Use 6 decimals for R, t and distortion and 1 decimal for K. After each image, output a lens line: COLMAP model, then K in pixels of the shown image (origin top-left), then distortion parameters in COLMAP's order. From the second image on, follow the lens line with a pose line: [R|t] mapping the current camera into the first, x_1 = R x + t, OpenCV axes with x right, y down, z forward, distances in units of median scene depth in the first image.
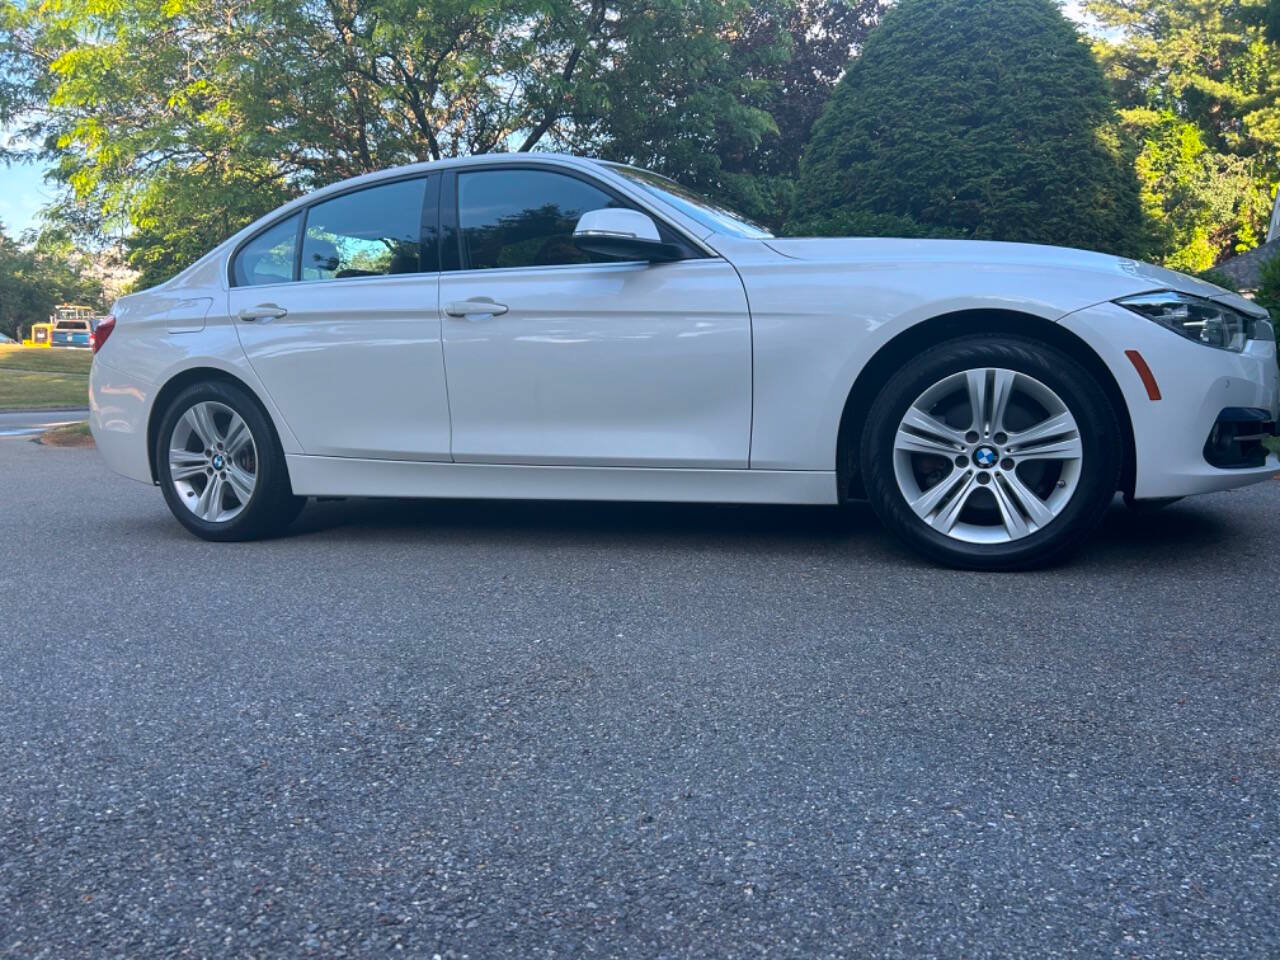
lens RADIAL K [[985.1, 0, 640.0], [0, 985.1, 480.0], [0, 0, 1]] dist [0.062330, -0.071053]
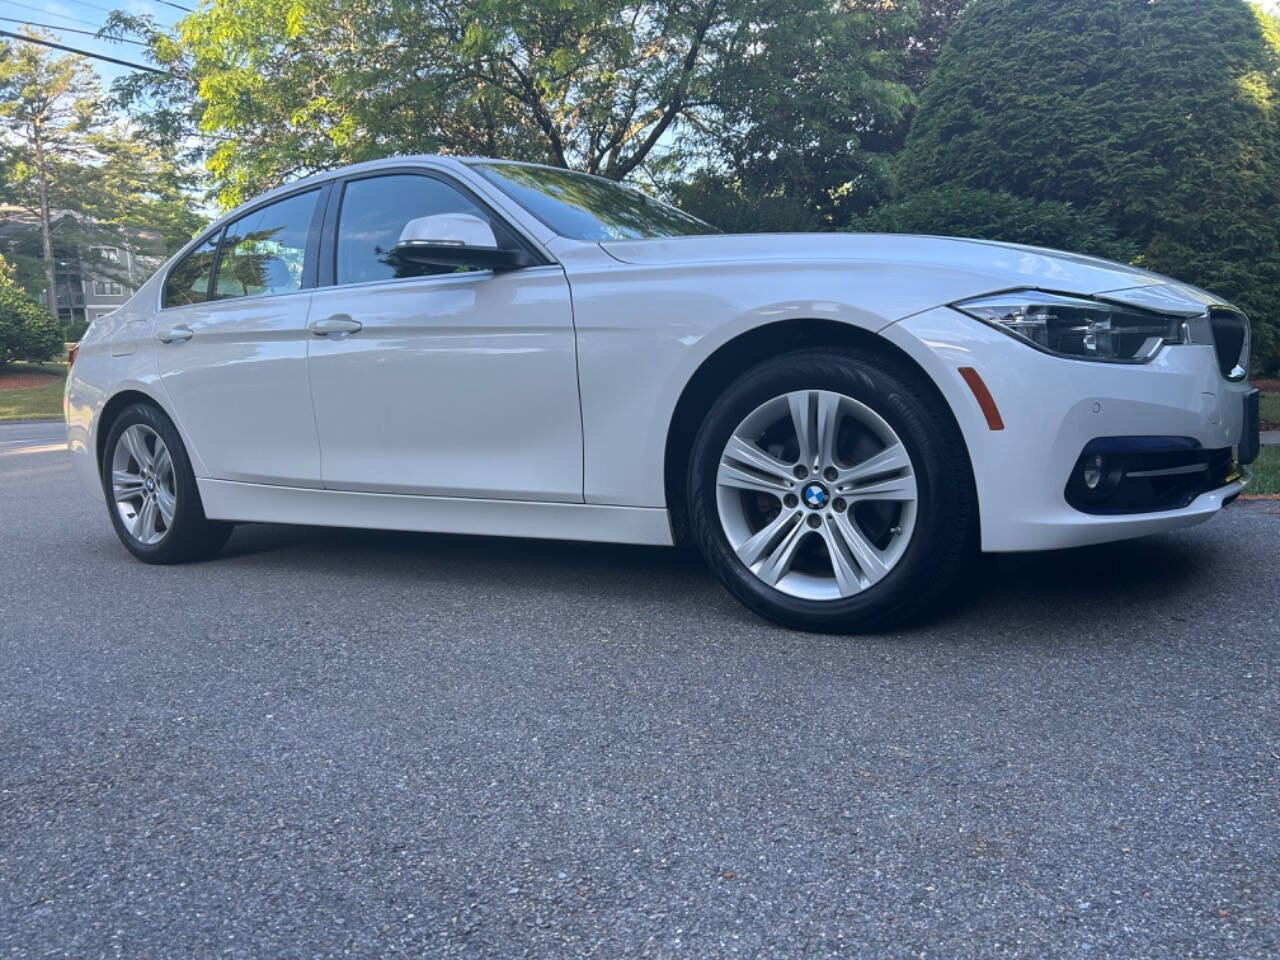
lens RADIAL K [[985.1, 0, 640.0], [0, 985.1, 480.0], [0, 0, 1]] dist [0.062330, -0.071053]
pose [[0.980840, 0.000578, -0.194812, 0.258936], [0.001364, 0.999951, 0.009833, -0.031876], [0.194808, -0.009910, 0.980791, 0.113826]]
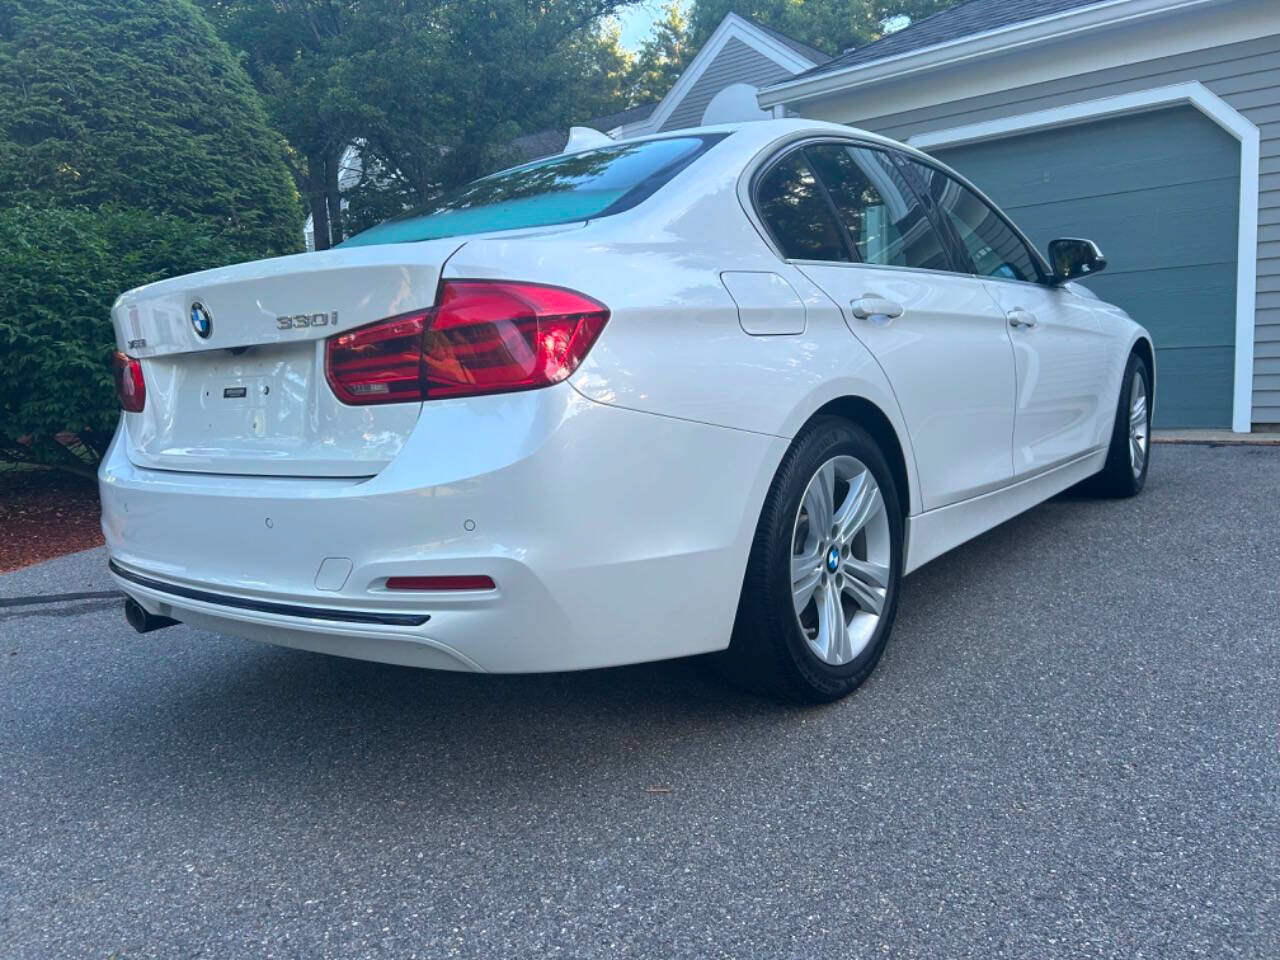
lens RADIAL K [[985.1, 0, 640.0], [0, 985.1, 480.0], [0, 0, 1]] dist [0.062330, -0.071053]
pose [[0.234642, -0.106604, 0.966219, -1.017418], [0.149026, 0.986164, 0.072614, -0.124043], [-0.960591, 0.126953, 0.247282, 0.974759]]
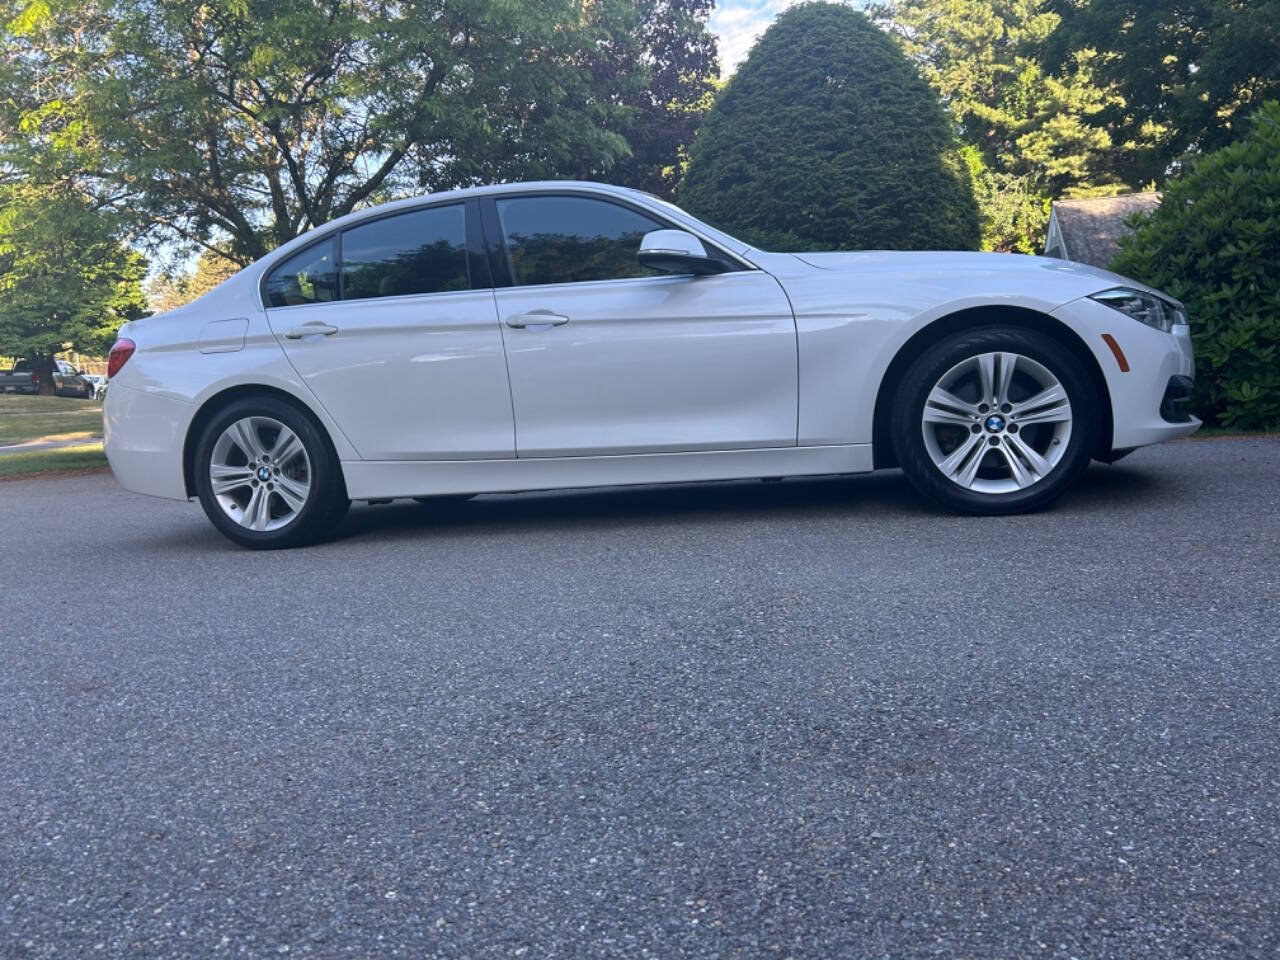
lens RADIAL K [[985.1, 0, 640.0], [0, 985.1, 480.0], [0, 0, 1]] dist [0.062330, -0.071053]
pose [[0.982725, -0.056989, 0.176077, -0.222285], [0.059965, 0.998133, -0.011623, 0.024631], [-0.175086, 0.021981, 0.984308, -0.104431]]
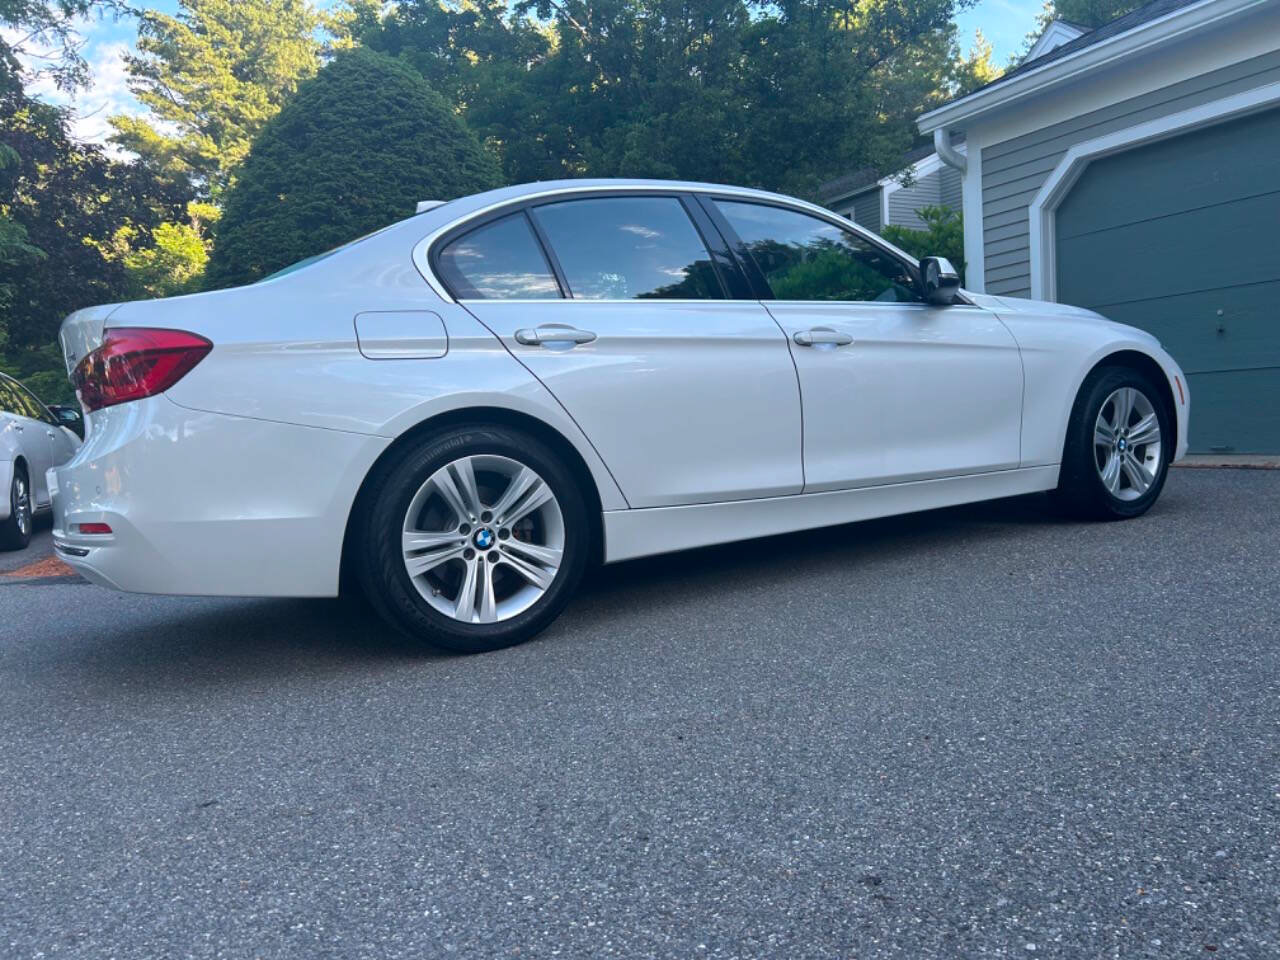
lens RADIAL K [[985.1, 0, 640.0], [0, 985.1, 480.0], [0, 0, 1]] dist [0.062330, -0.071053]
pose [[0.584674, -0.067583, 0.808448, -0.944826], [0.137503, 0.990361, -0.016653, -0.033134], [-0.799530, 0.120901, 0.588332, 0.494424]]
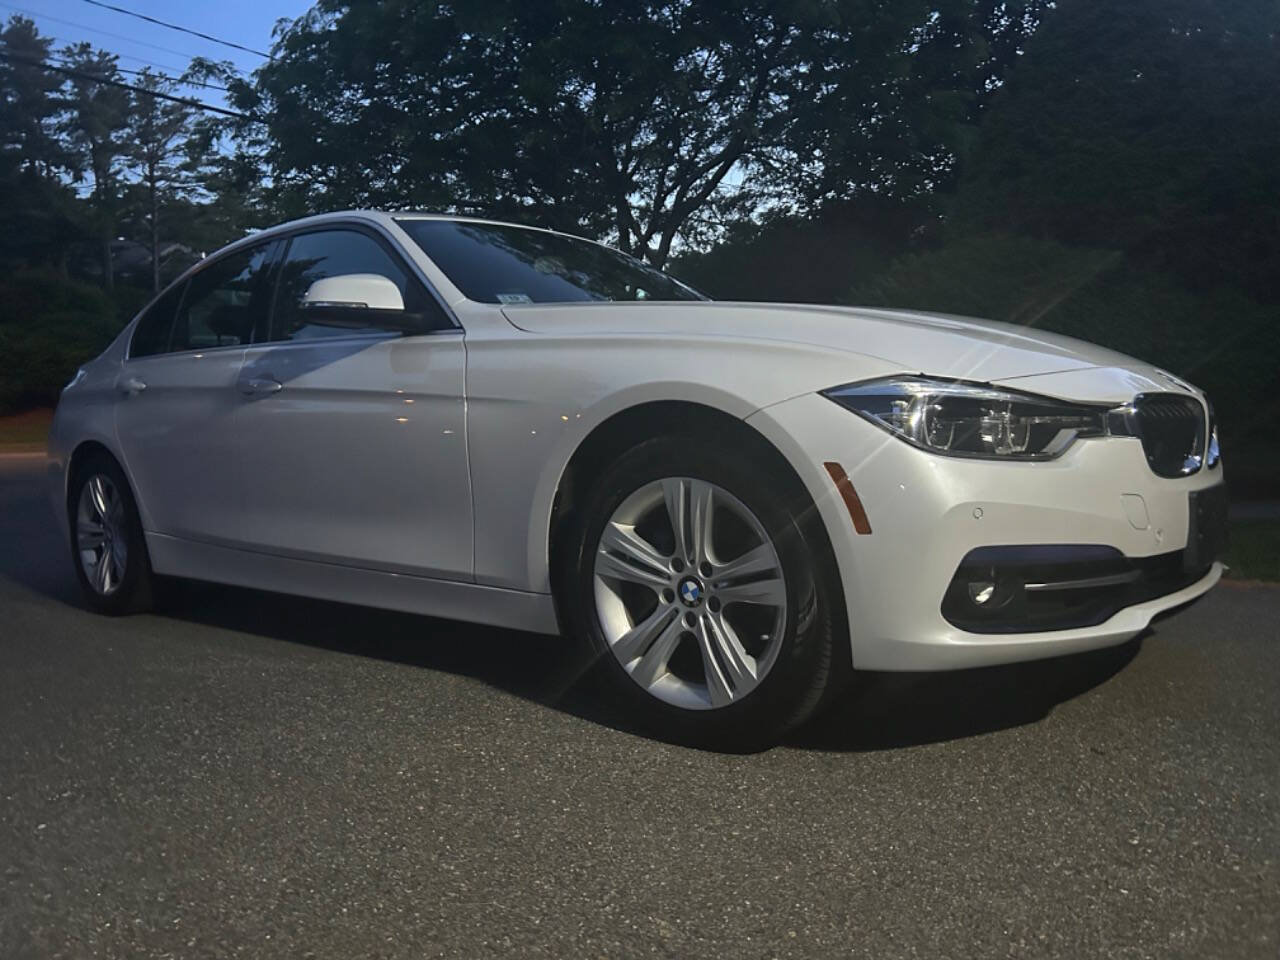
lens RADIAL K [[985.1, 0, 640.0], [0, 985.1, 480.0], [0, 0, 1]] dist [0.062330, -0.071053]
pose [[0.960286, 0.020264, -0.278281, 0.367133], [-0.027720, 0.999354, -0.022883, -0.064230], [0.277638, 0.029688, 0.960227, 0.188772]]
